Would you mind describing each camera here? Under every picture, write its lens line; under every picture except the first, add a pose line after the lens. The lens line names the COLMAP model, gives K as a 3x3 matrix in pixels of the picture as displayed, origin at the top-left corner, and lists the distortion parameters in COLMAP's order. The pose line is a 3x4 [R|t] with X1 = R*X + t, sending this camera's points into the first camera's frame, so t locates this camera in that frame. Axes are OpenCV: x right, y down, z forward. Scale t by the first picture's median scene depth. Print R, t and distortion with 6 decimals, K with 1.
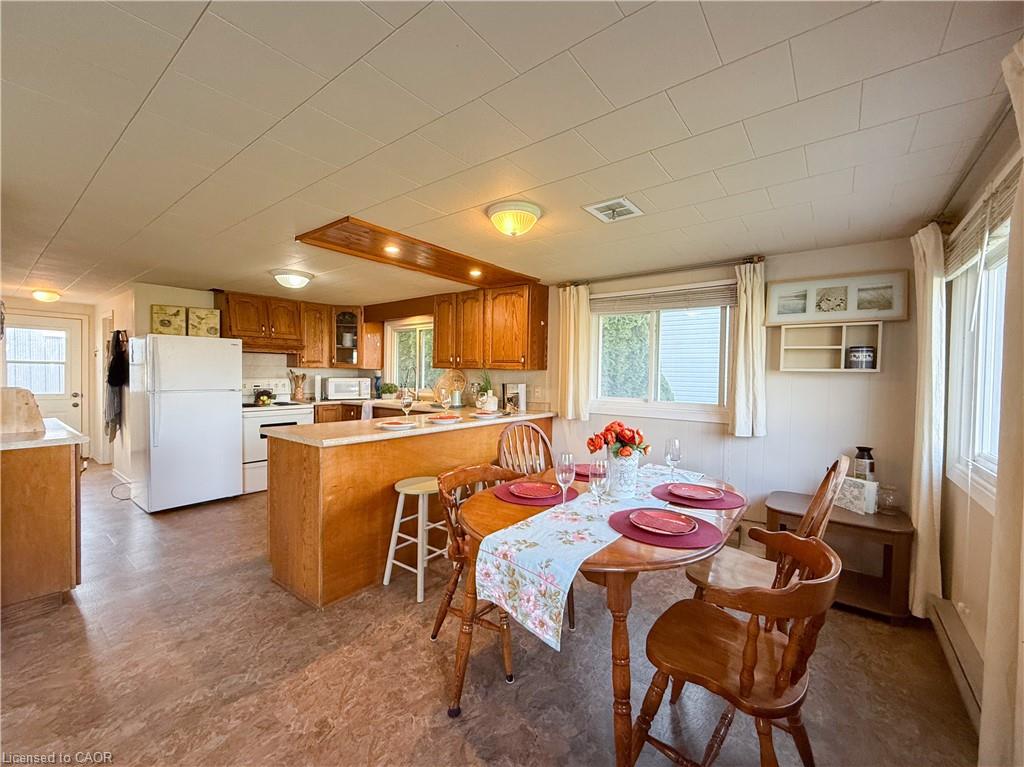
lens RADIAL K [[409.9, 0, 497.7], [0, 409.9, 379.1], [0, 0, 1]] dist [0.002380, -0.000478]
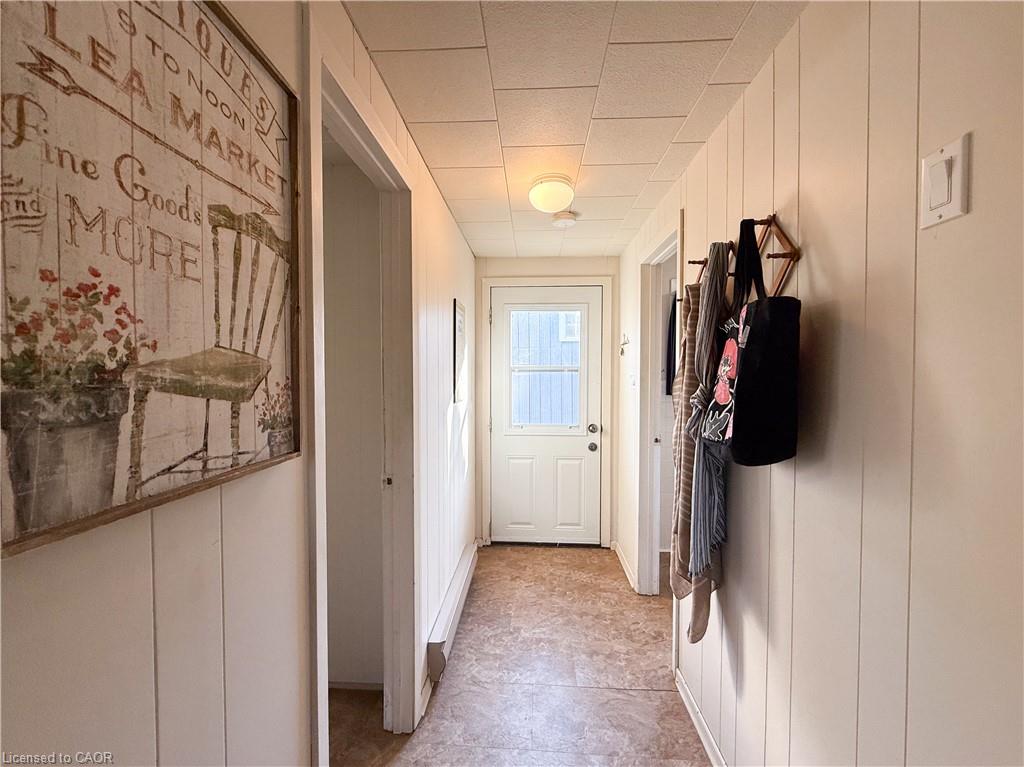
lens RADIAL K [[409.9, 0, 514.8], [0, 409.9, 384.0], [0, 0, 1]] dist [0.002380, -0.000478]
pose [[0.580940, 0.007023, -0.813916, -0.957323], [-0.005879, 0.999973, 0.004432, -0.030527], [0.813925, 0.002211, 0.580965, 0.889870]]
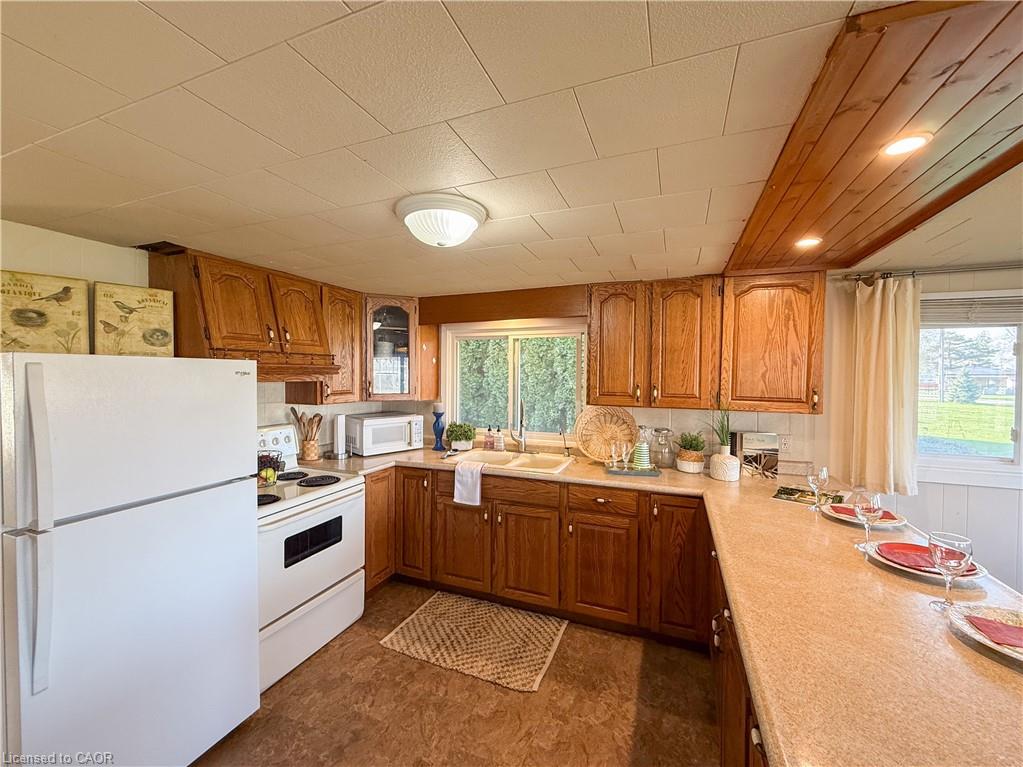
lens RADIAL K [[409.5, 0, 503.5], [0, 409.5, 381.4], [0, 0, 1]] dist [0.002380, -0.000478]
pose [[0.960419, -0.014119, 0.278201, -0.513647], [0.013301, 0.999900, 0.004830, -0.075659], [-0.278241, -0.000939, 0.960511, 0.523941]]
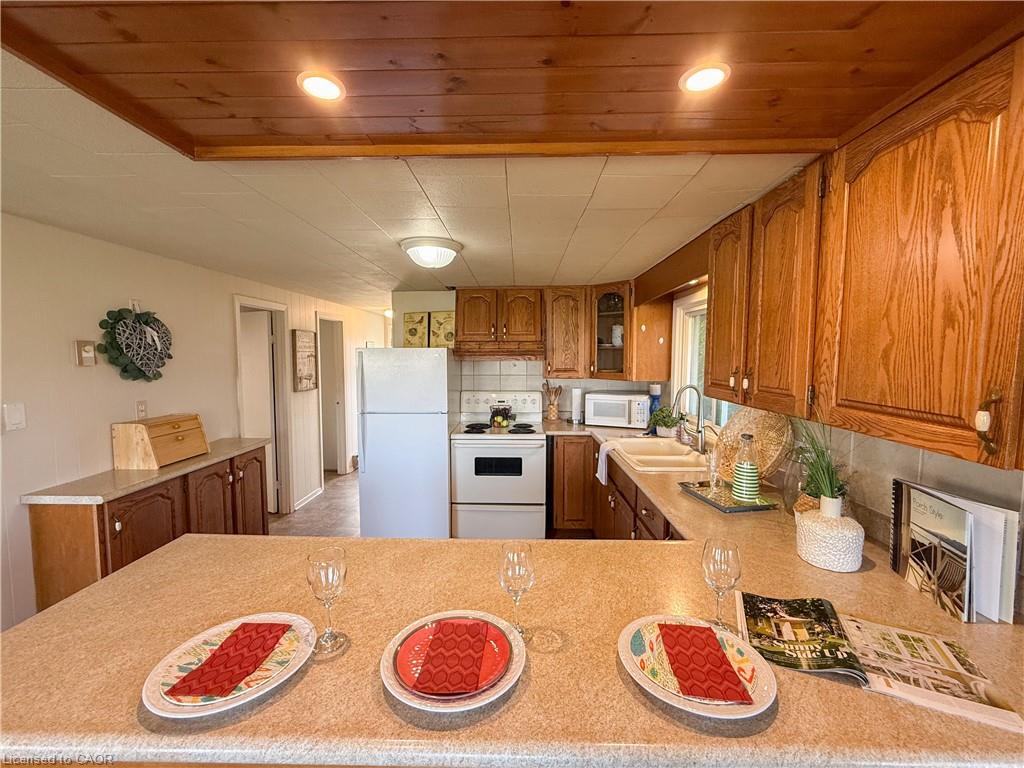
lens RADIAL K [[409.9, 0, 513.8], [0, 409.9, 383.0], [0, 0, 1]] dist [0.002380, -0.000478]
pose [[0.612706, 0.039985, -0.789299, 0.074229], [-0.004130, 0.998868, 0.047395, -0.069955], [0.790300, -0.025779, 0.612177, 0.651115]]
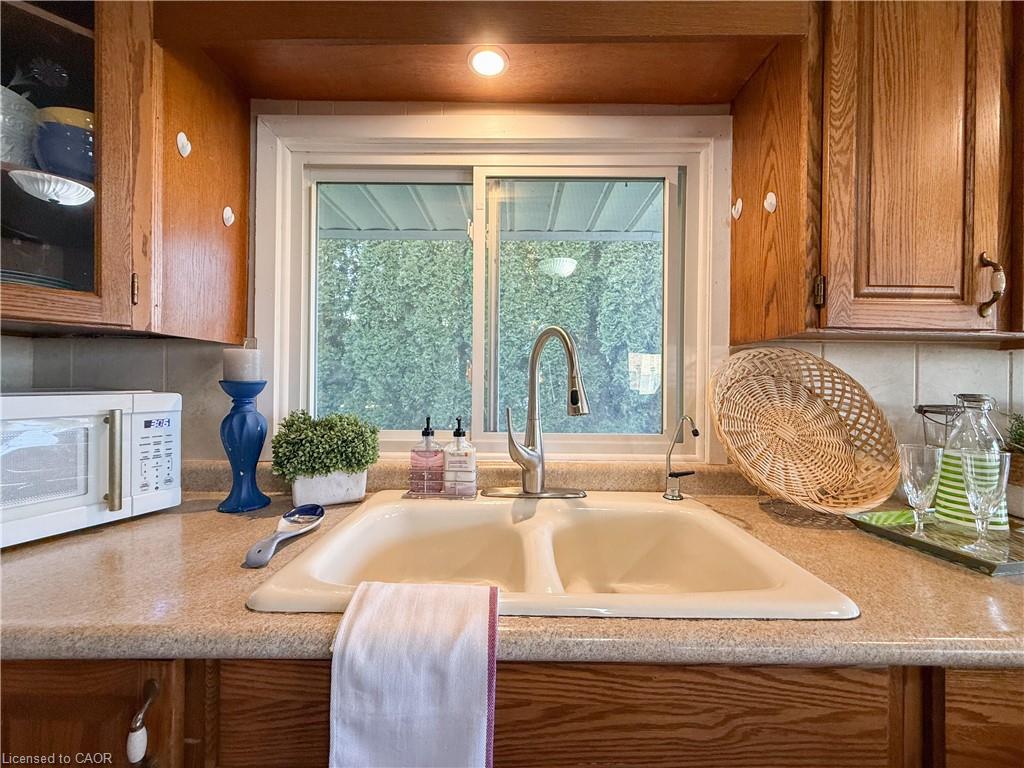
lens RADIAL K [[409.9, 0, 510.4], [0, 409.9, 382.5], [0, 0, 1]] dist [0.002380, -0.000478]
pose [[0.784560, -0.006690, 0.620017, -0.434549], [0.009917, 0.999949, -0.001759, -0.005372], [-0.619974, 0.007529, 0.784586, 1.083584]]
